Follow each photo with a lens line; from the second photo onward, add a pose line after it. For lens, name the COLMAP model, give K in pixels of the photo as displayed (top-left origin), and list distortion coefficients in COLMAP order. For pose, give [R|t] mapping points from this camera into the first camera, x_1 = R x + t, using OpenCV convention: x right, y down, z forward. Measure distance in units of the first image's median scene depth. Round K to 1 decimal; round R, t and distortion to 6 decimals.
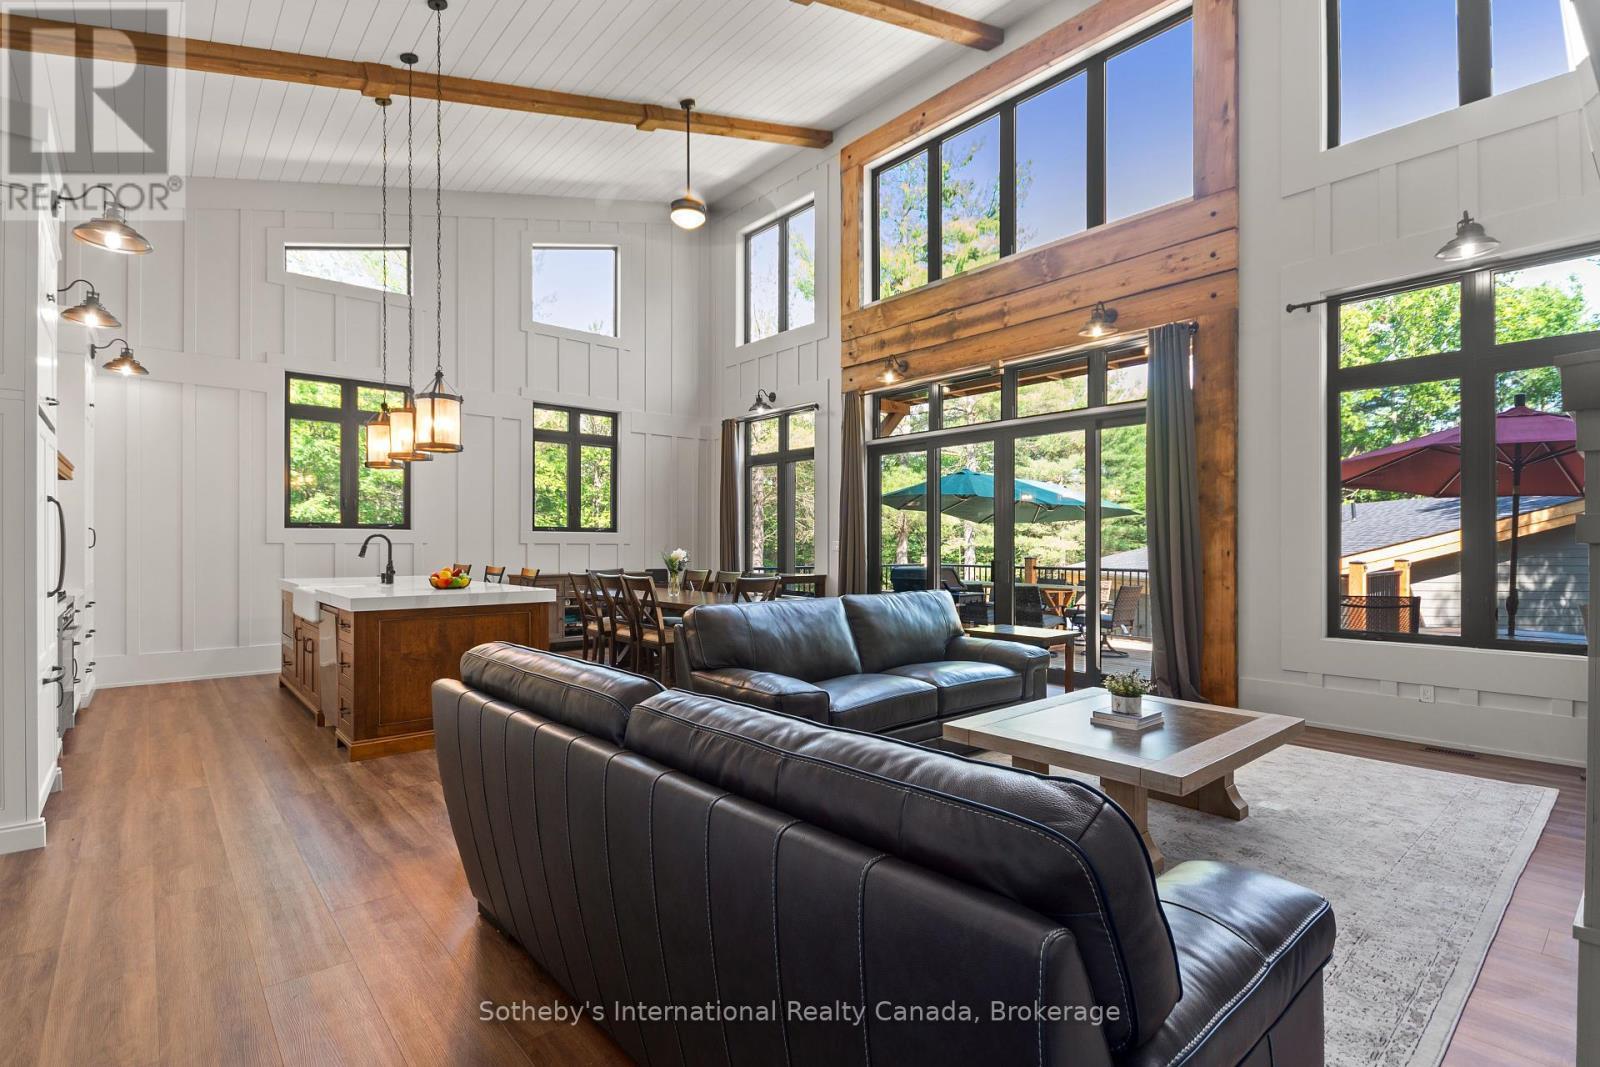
lens RADIAL K [[751.6, 0, 785.5], [0, 751.6, 549.3], [0, 0, 1]] dist [0.006714, -0.006316]
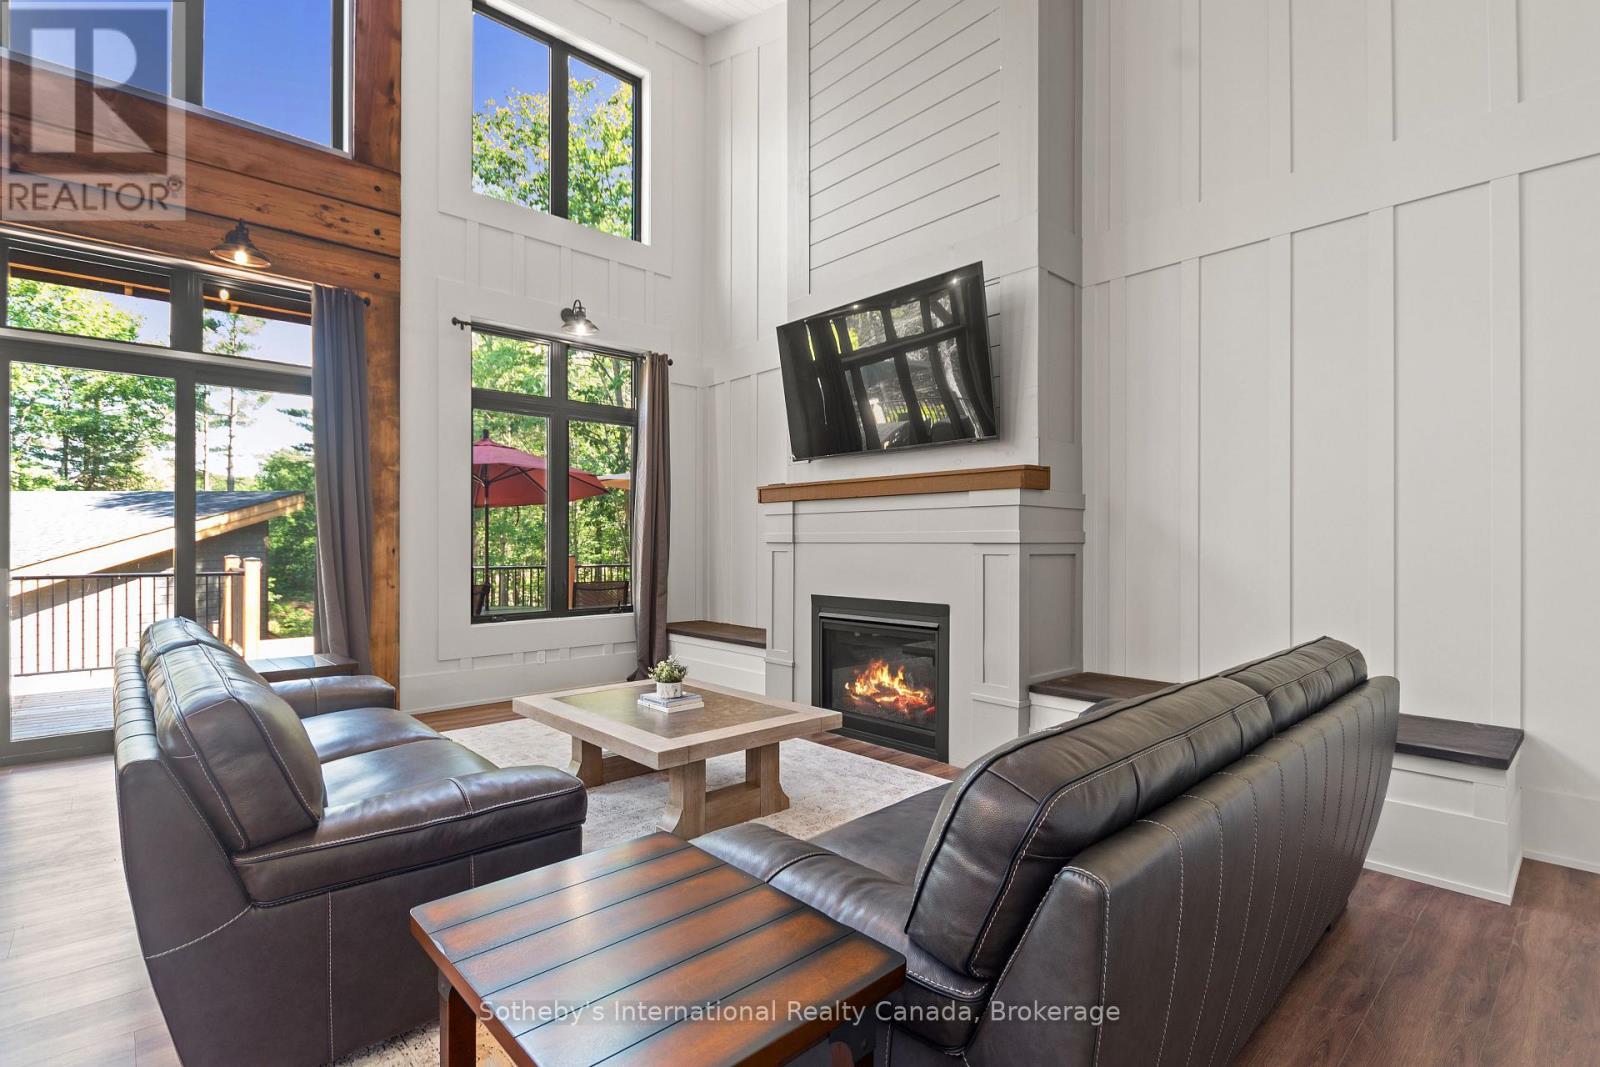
lens RADIAL K [[751.6, 0, 782.0], [0, 751.6, 544.2], [0, 0, 1]] dist [0.006714, -0.006316]
pose [[-0.026846, -0.002037, 0.999638, -0.384092], [0.004747, 0.999986, 0.002165, -0.002734], [-0.999628, 0.004804, -0.026836, 0.523787]]
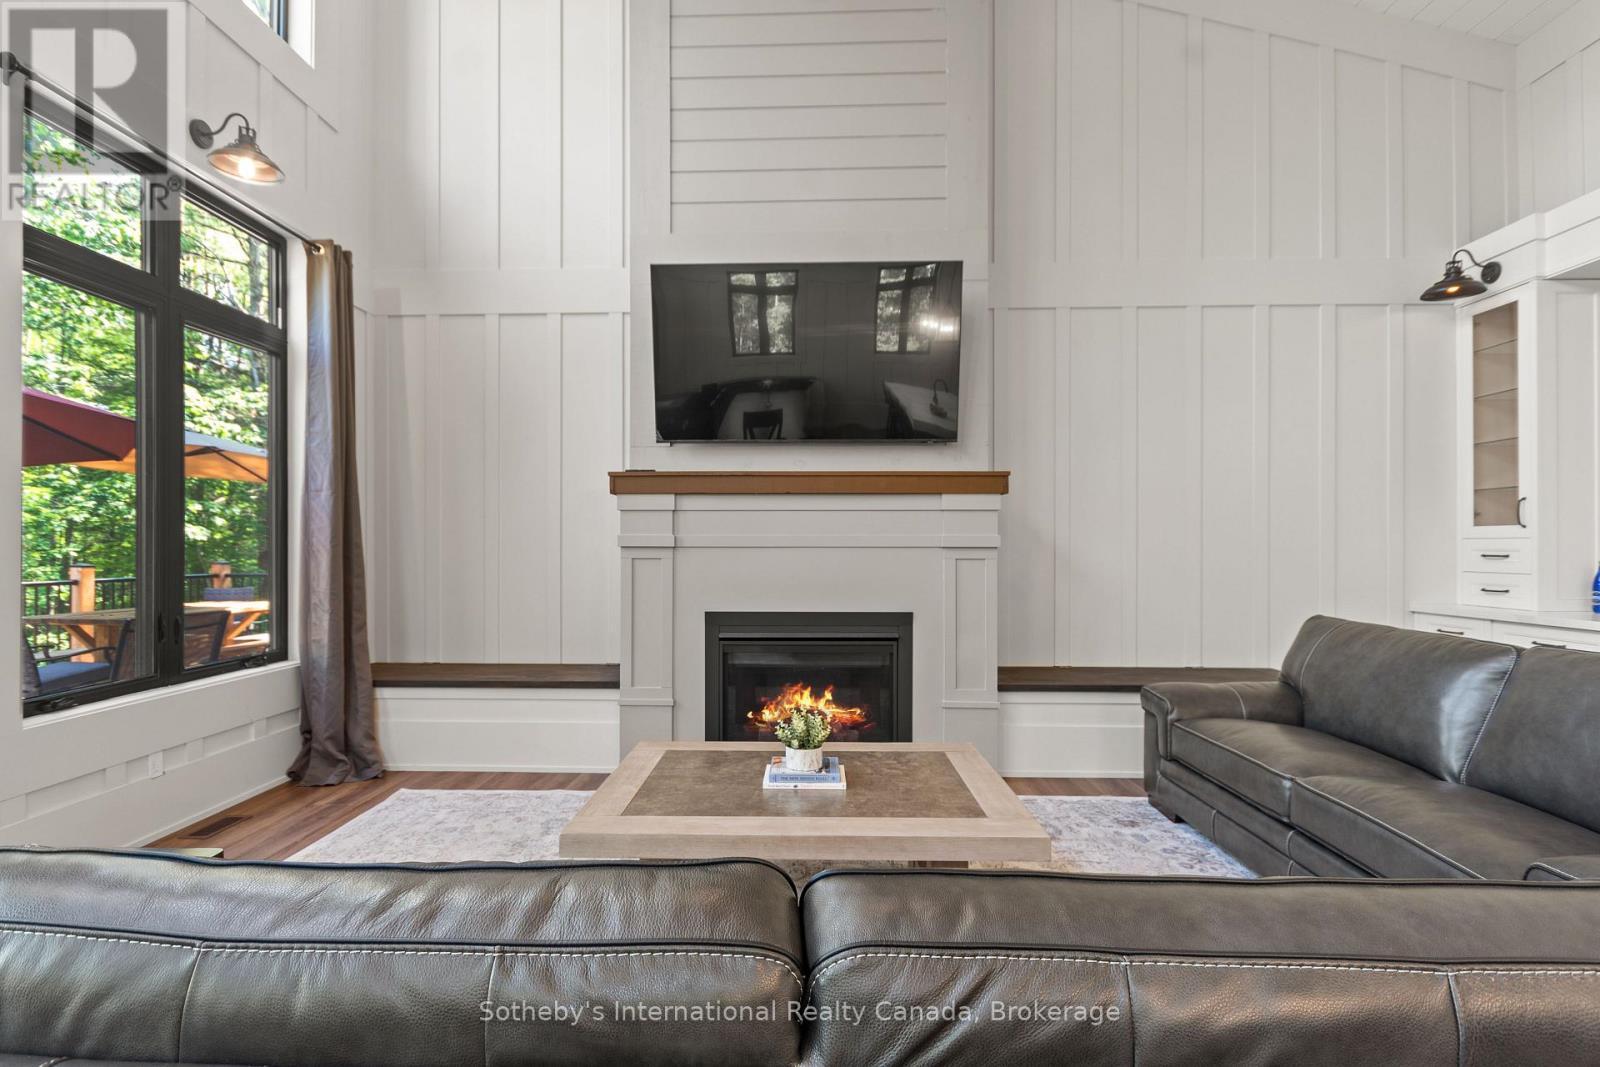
lens RADIAL K [[754.5, 0, 793.3], [0, 754.5, 548.3], [0, 0, 1]] dist [0.007973, -0.008051]
pose [[-0.741070, -0.002355, 0.671423, -0.032499], [0.002515, 0.999977, 0.006284, -0.005353], [-0.671423, 0.006345, -0.741047, 0.944449]]
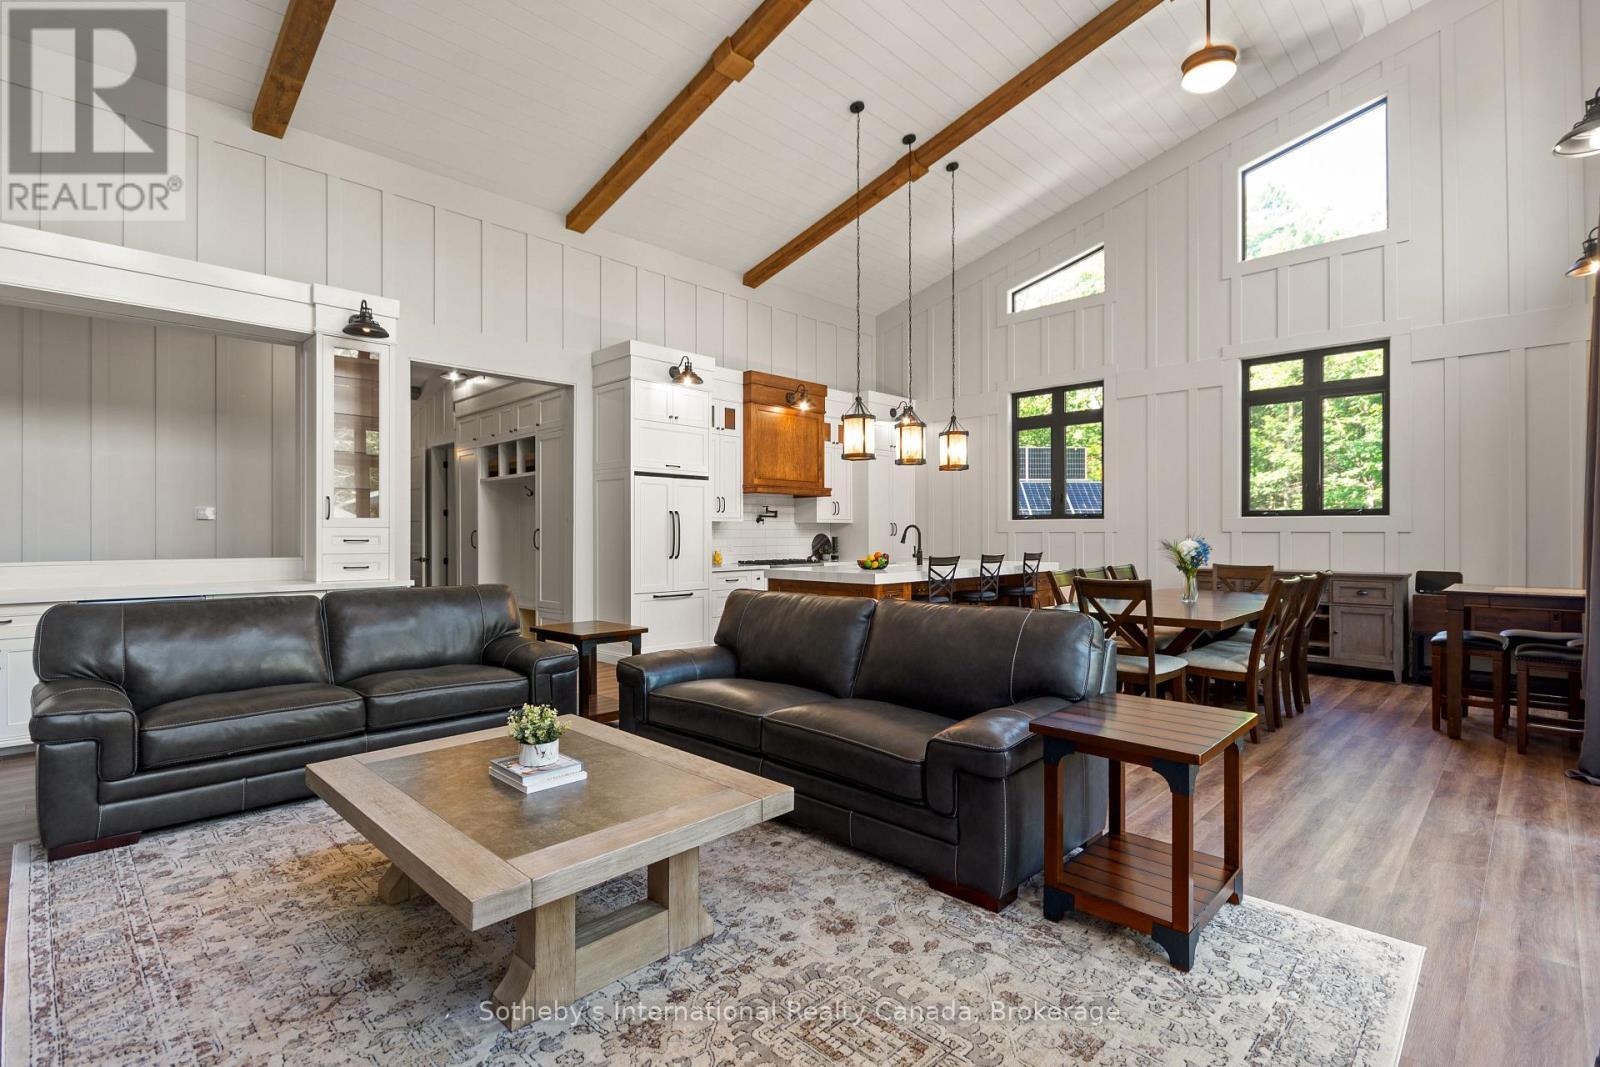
lens RADIAL K [[754.5, 0, 787.9], [0, 754.5, 527.8], [0, 0, 1]] dist [0.007973, -0.008051]
pose [[0.086729, -0.007638, -0.996203, 0.725762], [-0.004975, 0.999955, -0.008100, -0.004304], [0.996220, 0.005659, 0.086687, 0.708203]]
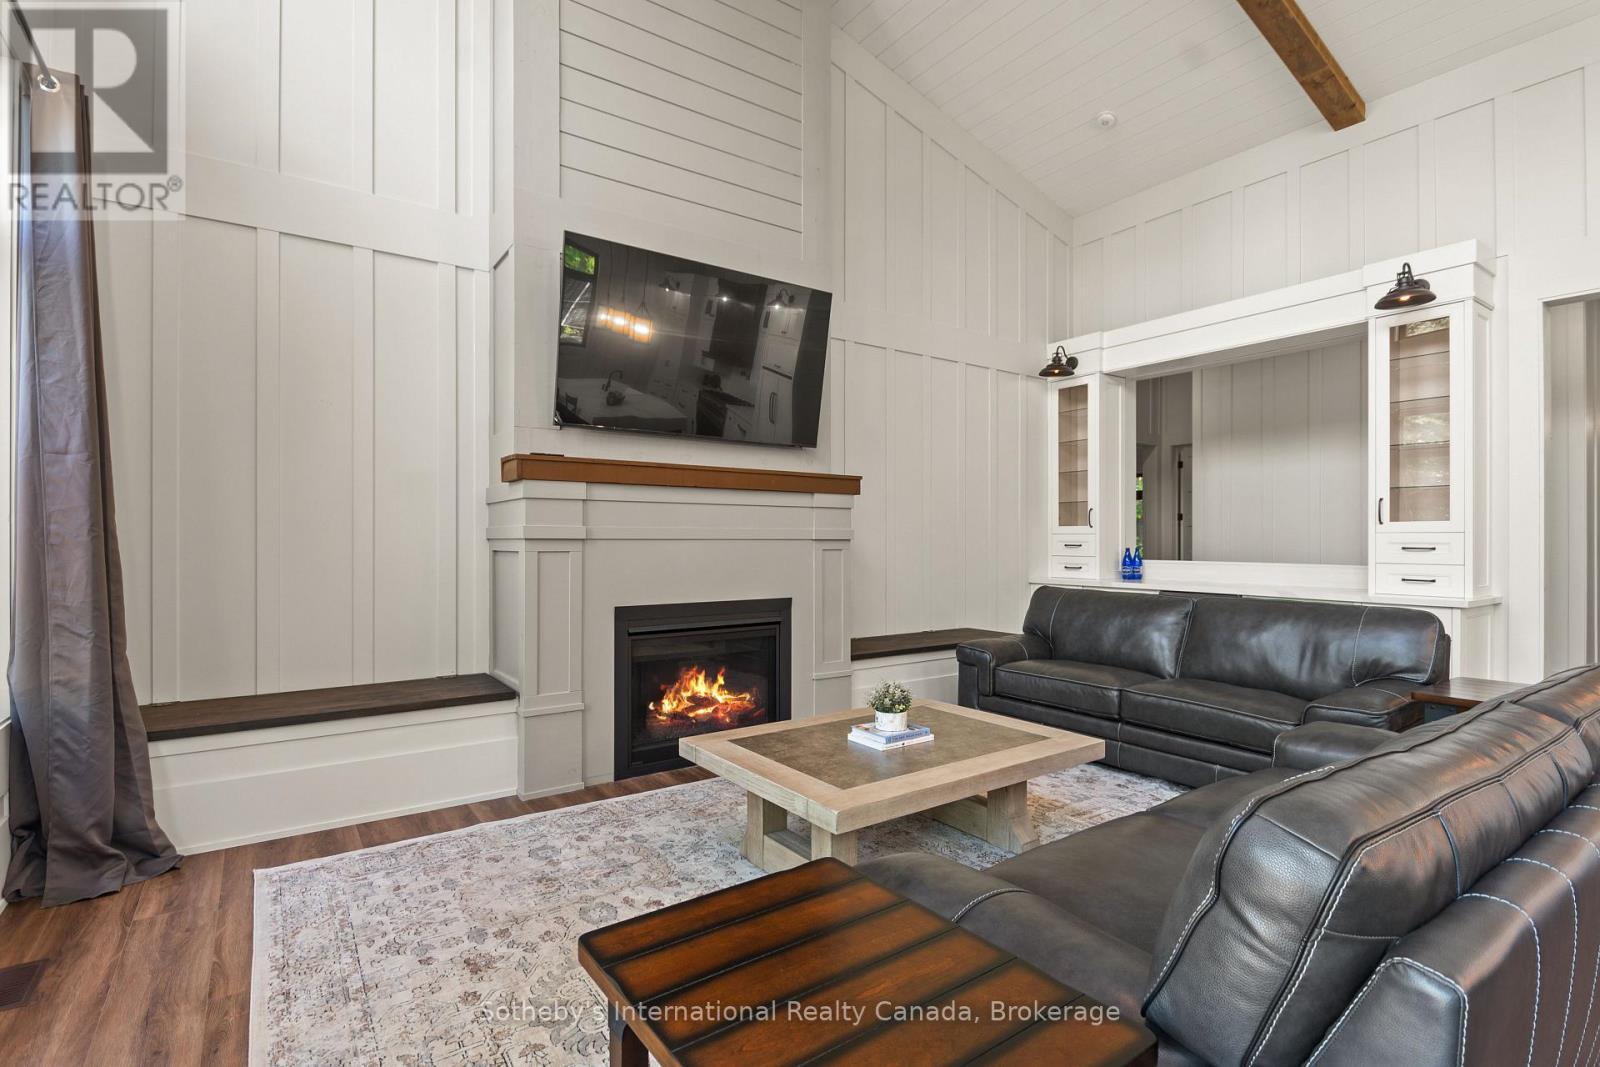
lens RADIAL K [[754.5, 0, 785.2], [0, 754.5, 540.4], [0, 0, 1]] dist [0.007973, -0.008051]
pose [[-0.994977, -0.002218, 0.100077, 0.292212], [-0.001492, 0.999972, 0.007328, -0.006493], [-0.100091, 0.007142, -0.994953, 1.139191]]
